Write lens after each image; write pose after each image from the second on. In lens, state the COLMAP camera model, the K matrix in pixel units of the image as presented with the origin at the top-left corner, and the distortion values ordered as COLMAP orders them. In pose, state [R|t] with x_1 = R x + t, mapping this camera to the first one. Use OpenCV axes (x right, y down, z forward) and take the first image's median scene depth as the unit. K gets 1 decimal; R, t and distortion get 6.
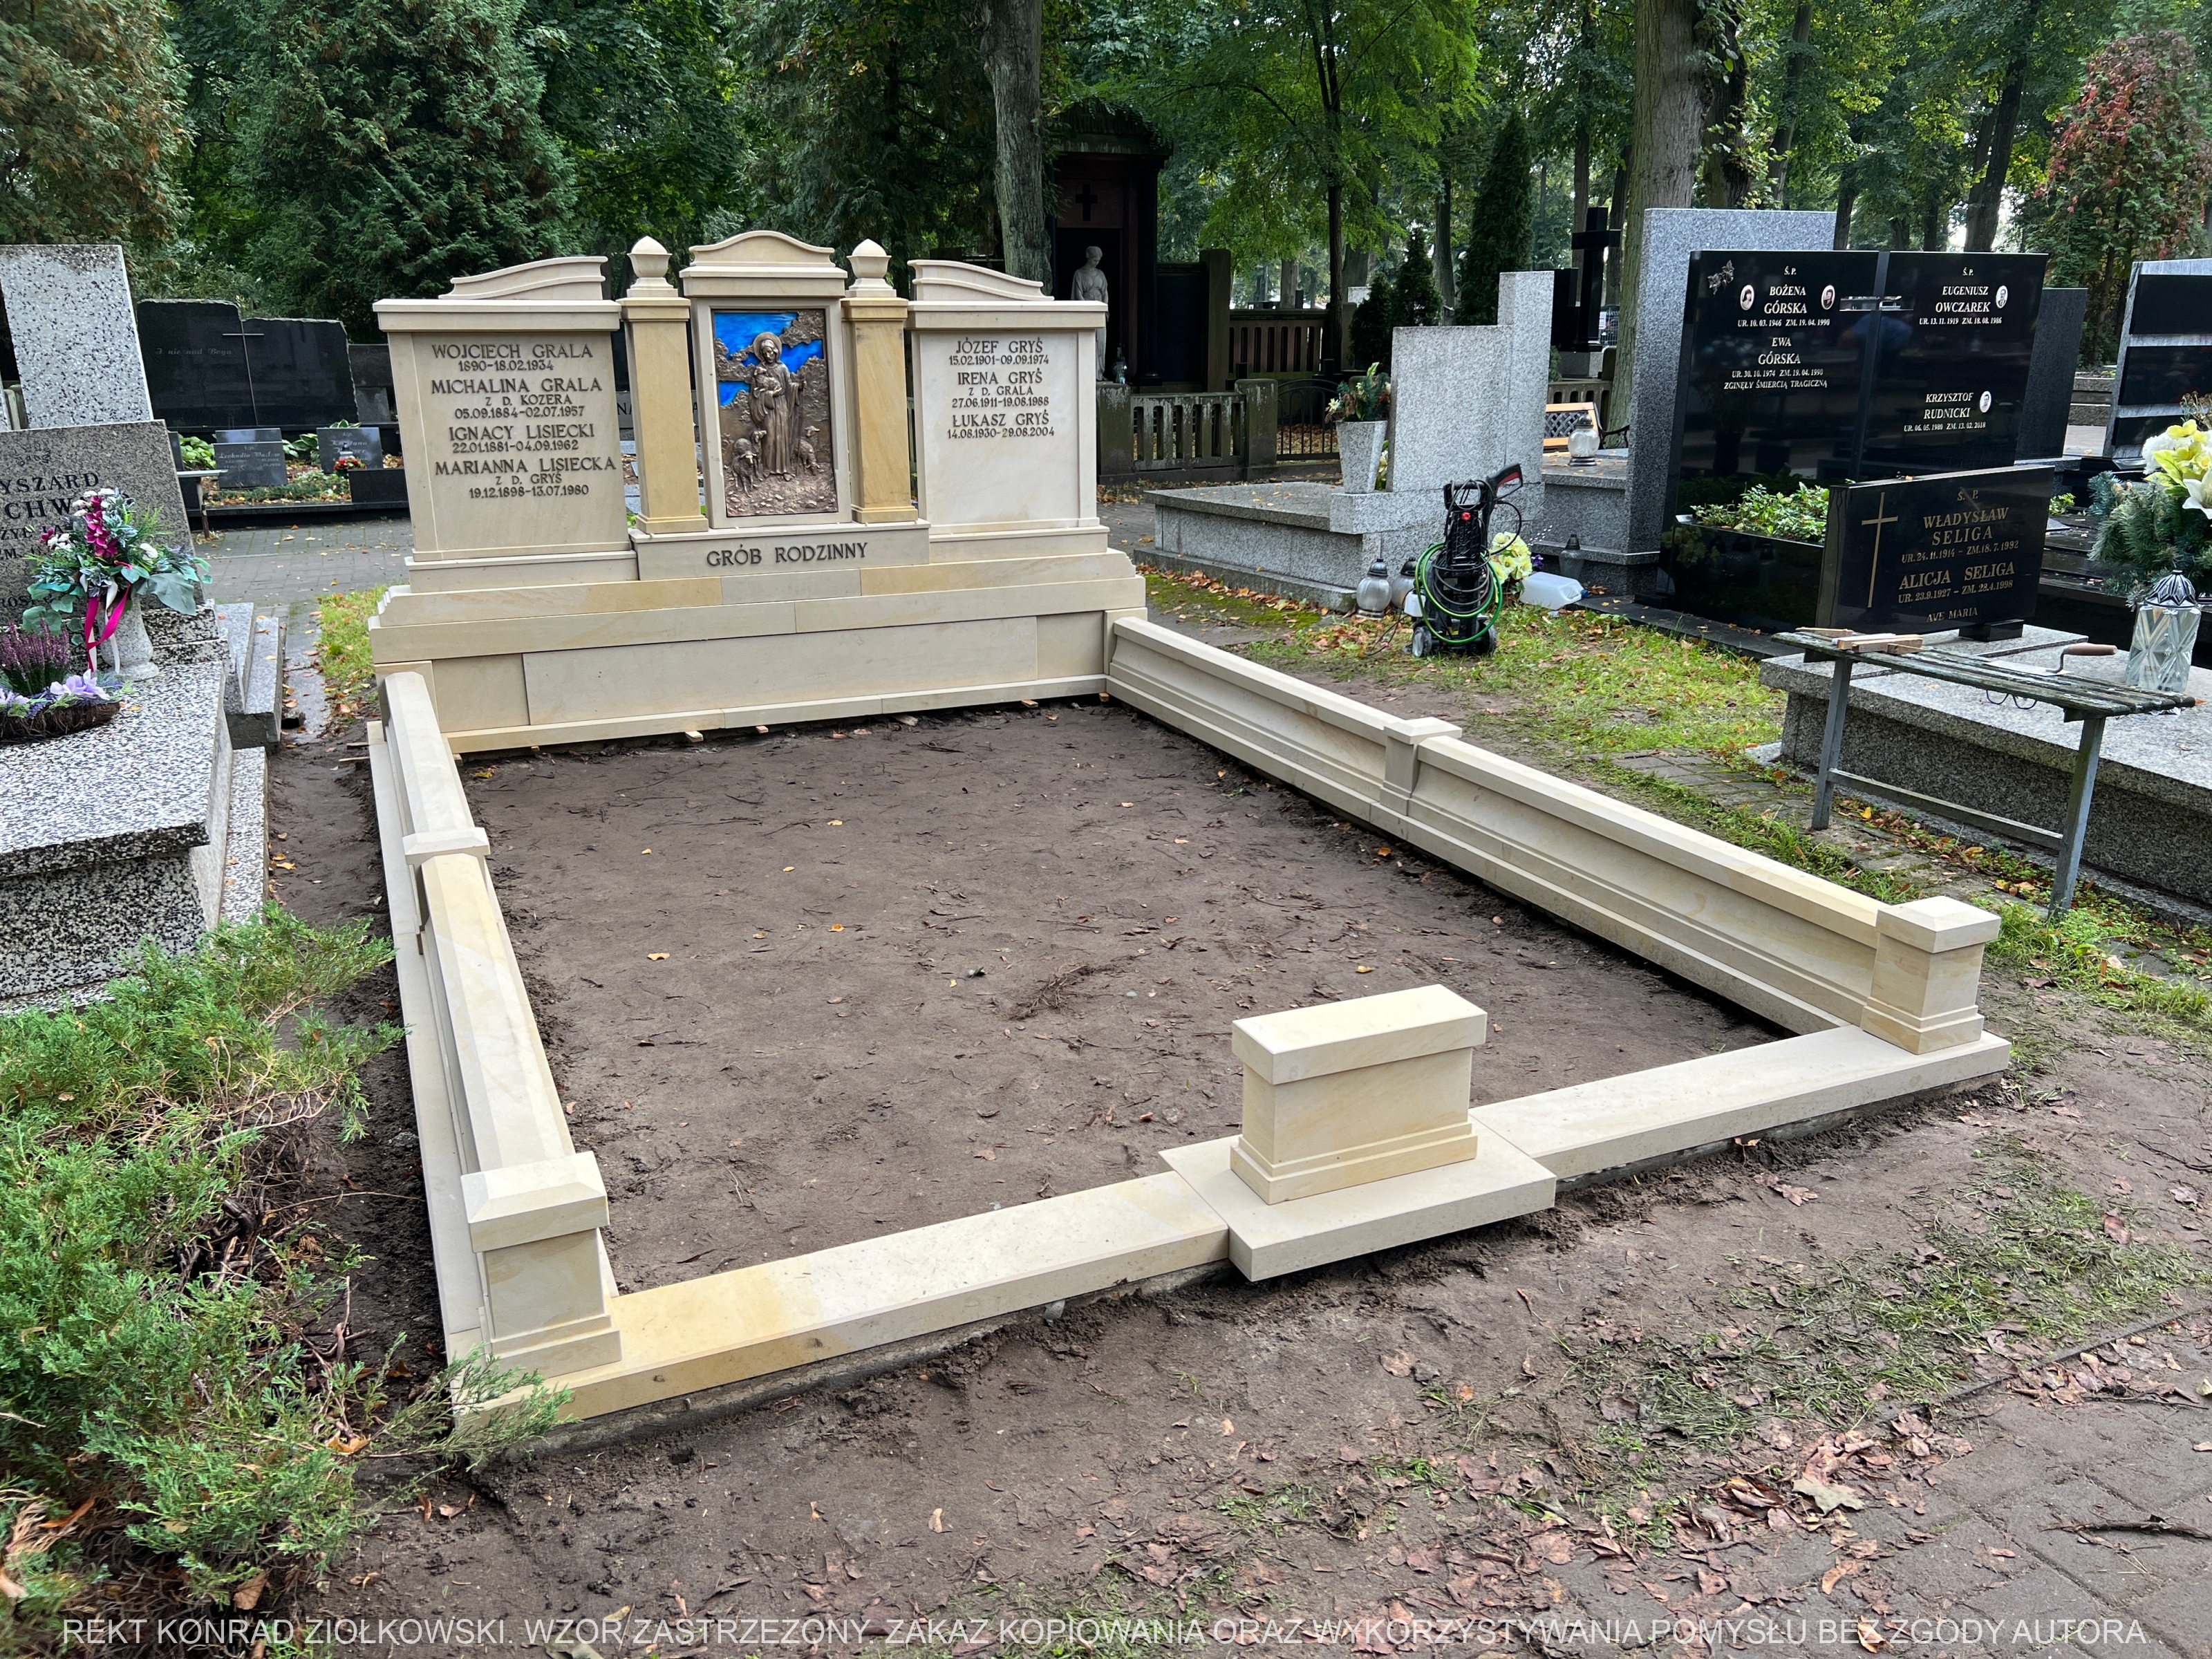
lens RADIAL K [[1688.7, 0, 1106.0], [0, 1688.7, 829.5], [0, 0, 1]] dist [0.040882, -0.054252]
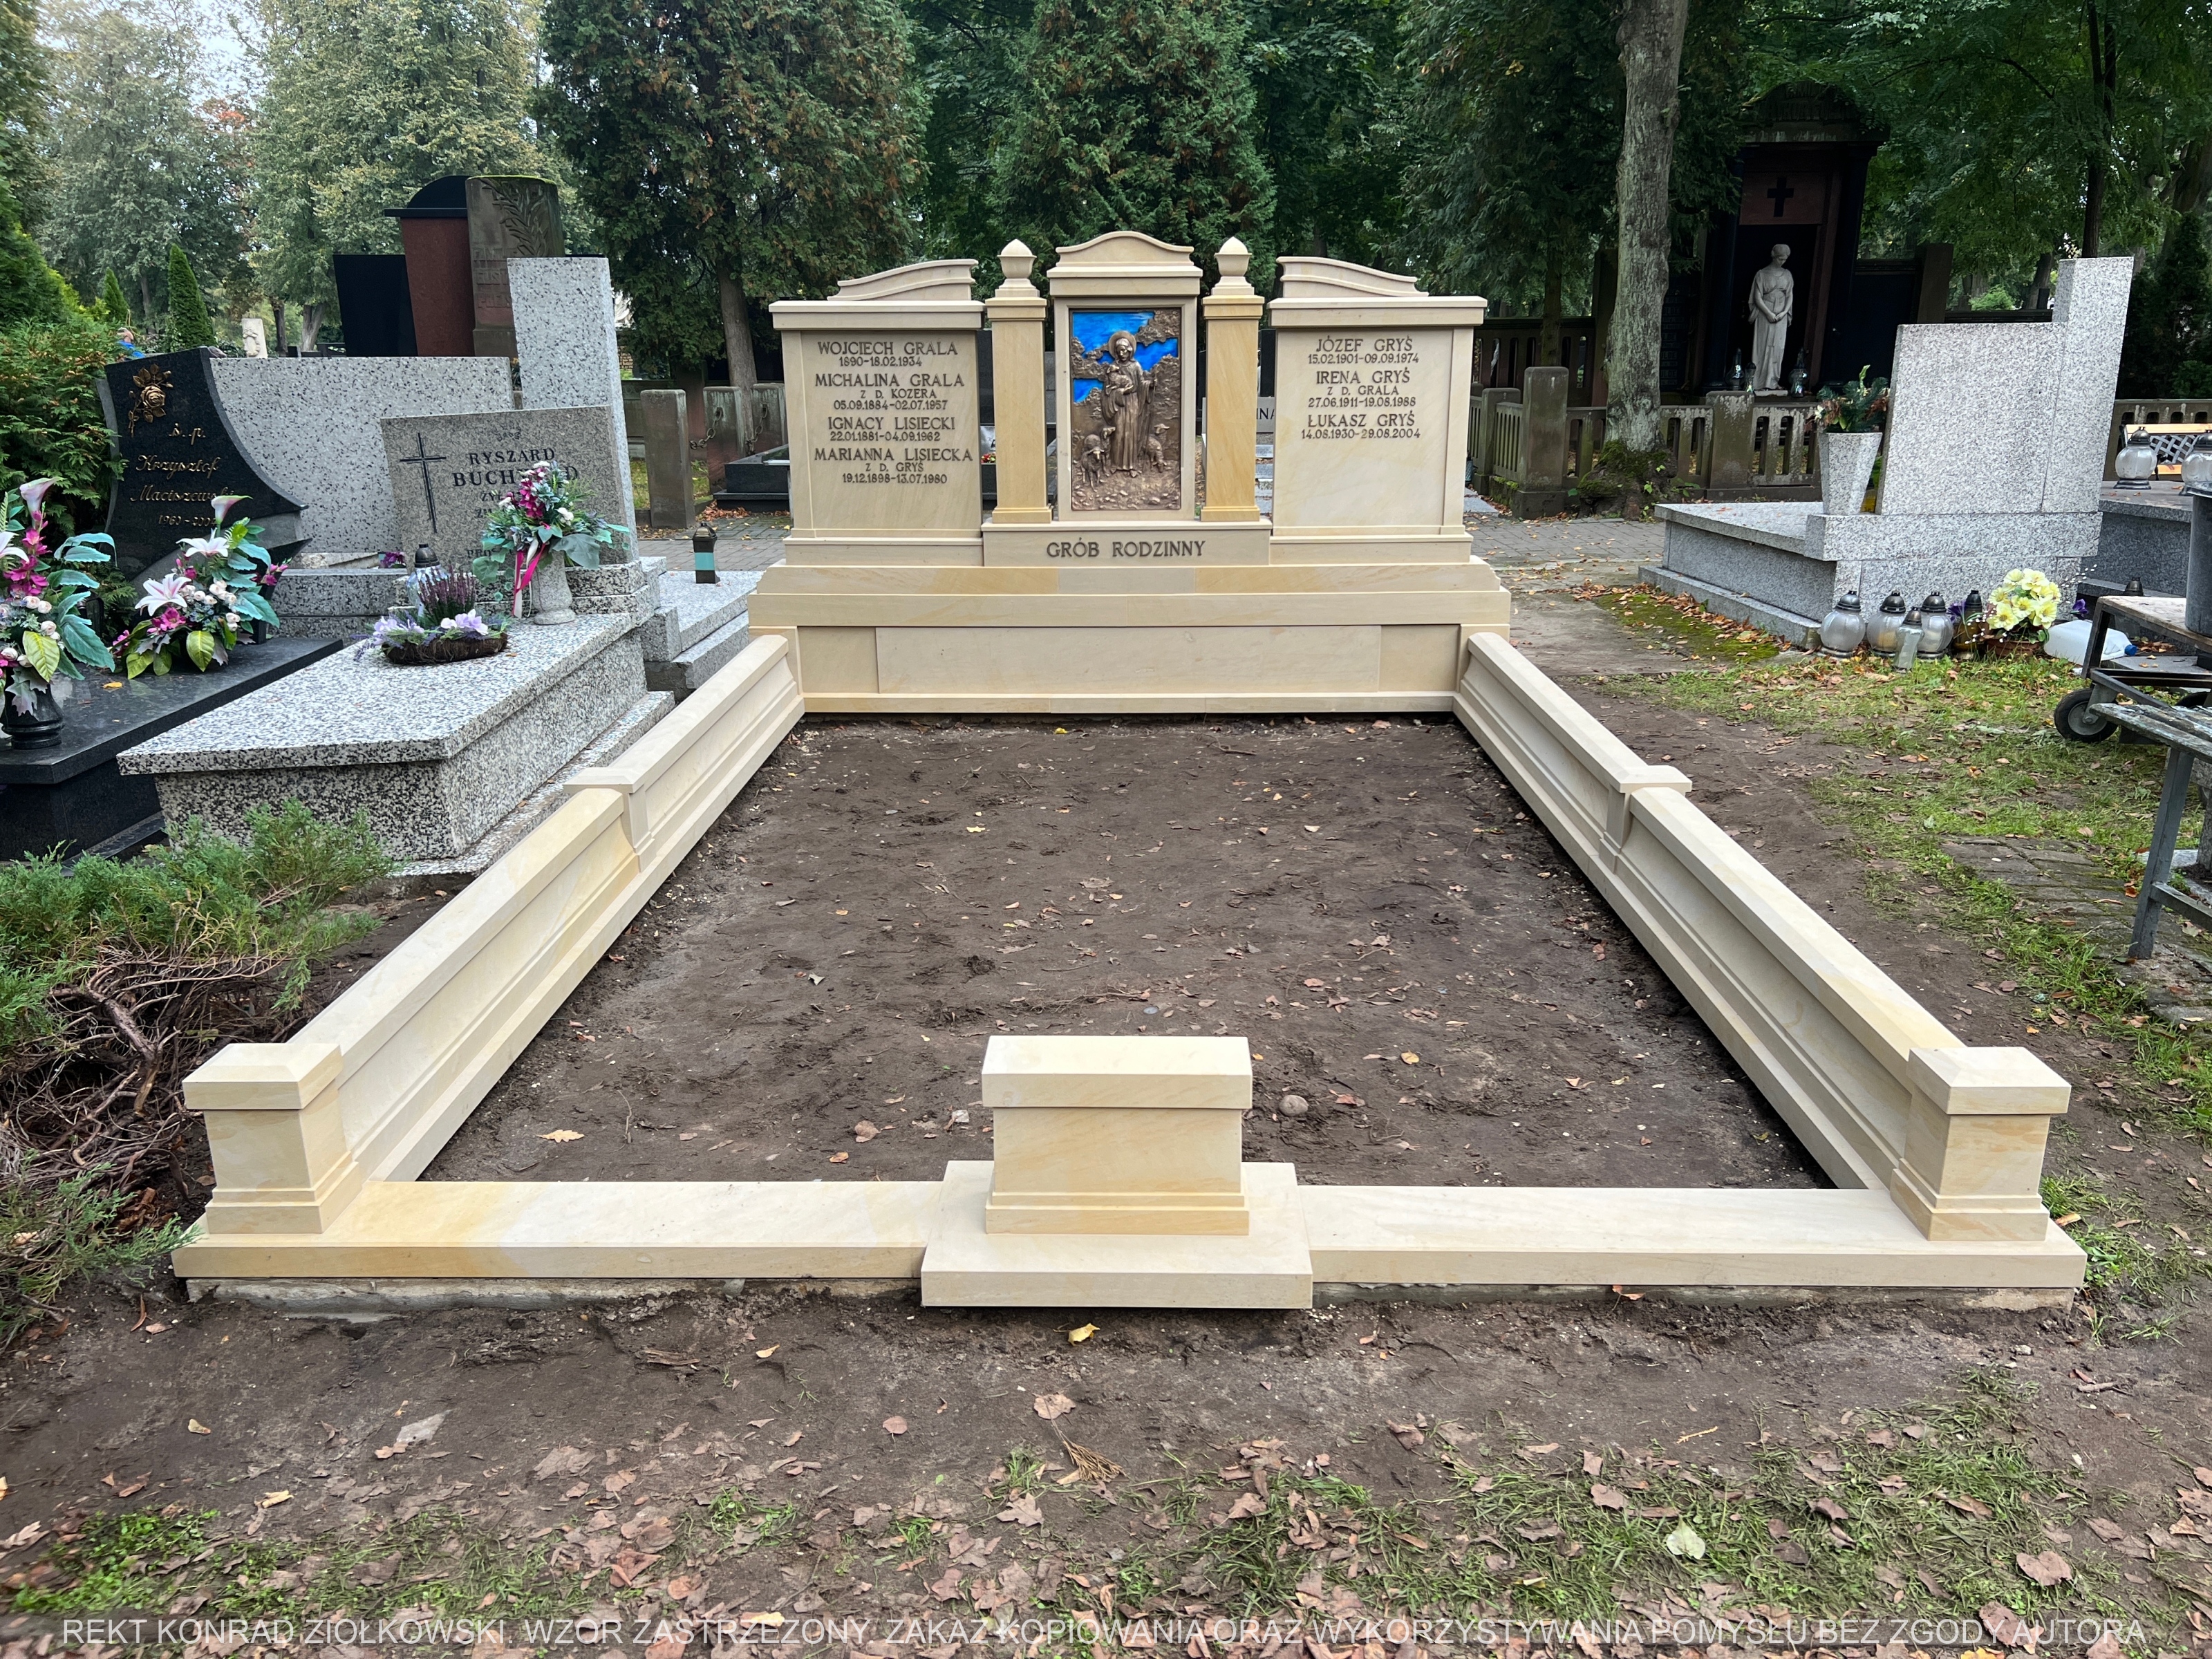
lens RADIAL K [[1673.9, 0, 1106.0], [0, 1673.9, 829.5], [0, 0, 1]] dist [0.096639, -0.204303]
pose [[0.906330, 0.118269, -0.405683, 0.238937], [-0.119977, 0.992548, 0.021317, -0.014356], [0.405181, 0.029353, 0.913765, 0.073387]]
